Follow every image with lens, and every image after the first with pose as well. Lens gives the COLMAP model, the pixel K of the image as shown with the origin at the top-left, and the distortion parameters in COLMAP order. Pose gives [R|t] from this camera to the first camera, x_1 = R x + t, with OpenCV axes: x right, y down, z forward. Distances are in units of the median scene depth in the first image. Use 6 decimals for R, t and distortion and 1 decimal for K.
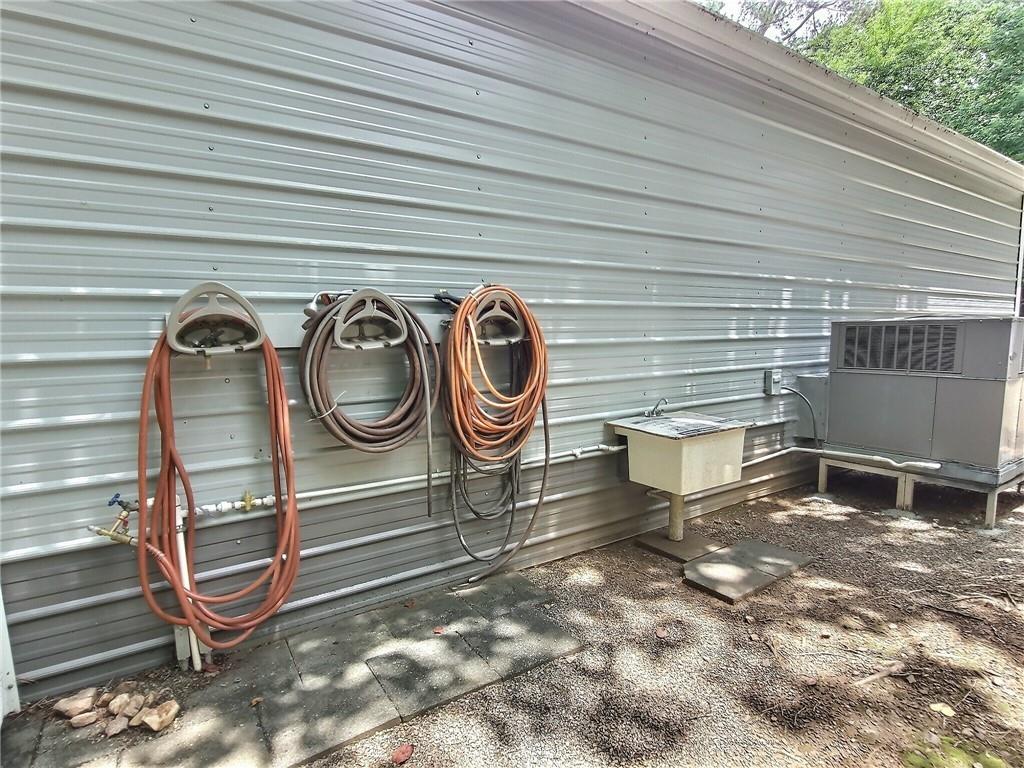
lens RADIAL K [[538.0, 0, 509.7], [0, 538.0, 404.2], [0, 0, 1]] dist [-0.009551, 0.000277]
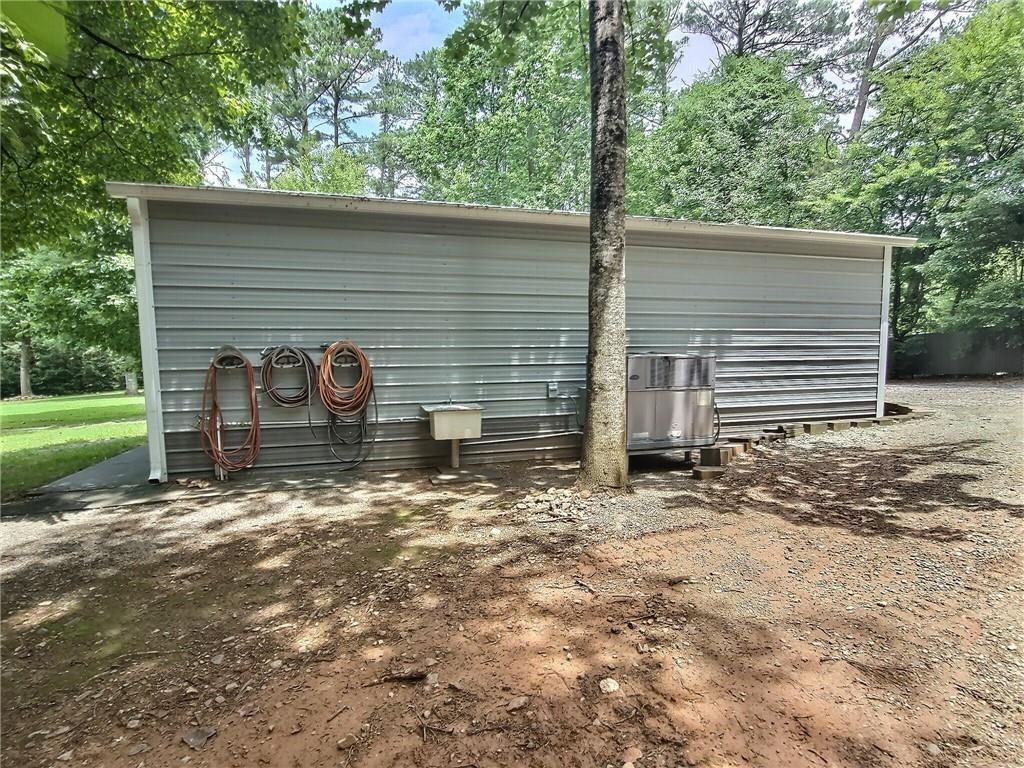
lens RADIAL K [[538.0, 0, 509.7], [0, 538.0, 404.2], [0, 0, 1]] dist [-0.009551, 0.000277]
pose [[0.958484, 0.037275, -0.282700, 1.422051], [-0.045550, 0.998703, -0.022755, 0.078824], [0.281485, 0.034687, 0.958938, -1.110449]]
